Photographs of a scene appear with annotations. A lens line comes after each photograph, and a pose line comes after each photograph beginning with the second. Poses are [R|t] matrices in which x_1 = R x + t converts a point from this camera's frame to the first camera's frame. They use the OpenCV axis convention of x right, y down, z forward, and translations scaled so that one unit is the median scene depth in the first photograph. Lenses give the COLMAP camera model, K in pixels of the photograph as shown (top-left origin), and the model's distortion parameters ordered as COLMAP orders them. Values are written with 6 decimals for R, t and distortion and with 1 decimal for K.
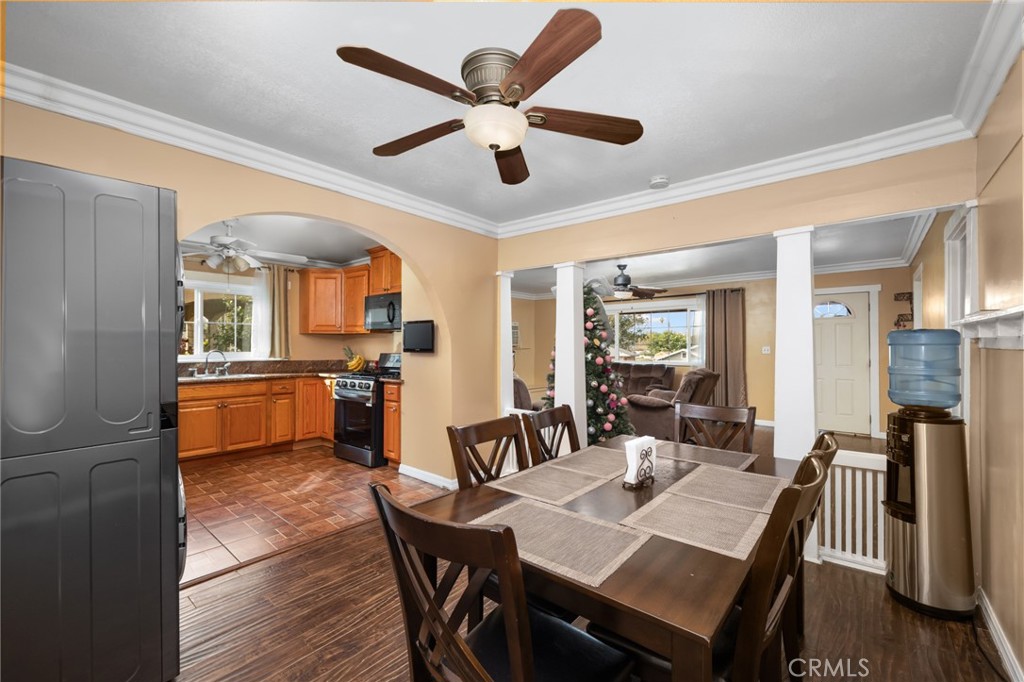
lens RADIAL K [[428.0, 0, 512.0], [0, 428.0, 341.0], [0, 0, 1]] dist [-0.001062, -0.000127]
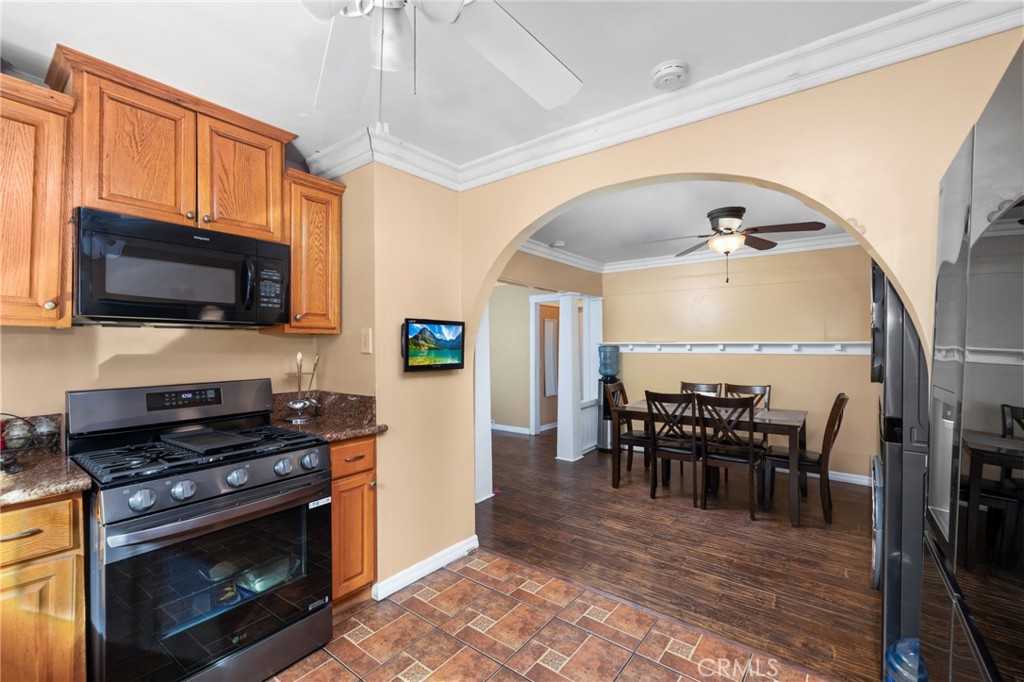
lens RADIAL K [[428.0, 0, 512.0], [0, 428.0, 341.0], [0, 0, 1]] dist [-0.001062, -0.000127]
pose [[-0.053627, 0.010615, 0.998505, -0.893220], [-0.001502, 0.999942, -0.010711, -0.010673], [-0.998560, -0.002074, -0.053608, 0.959050]]
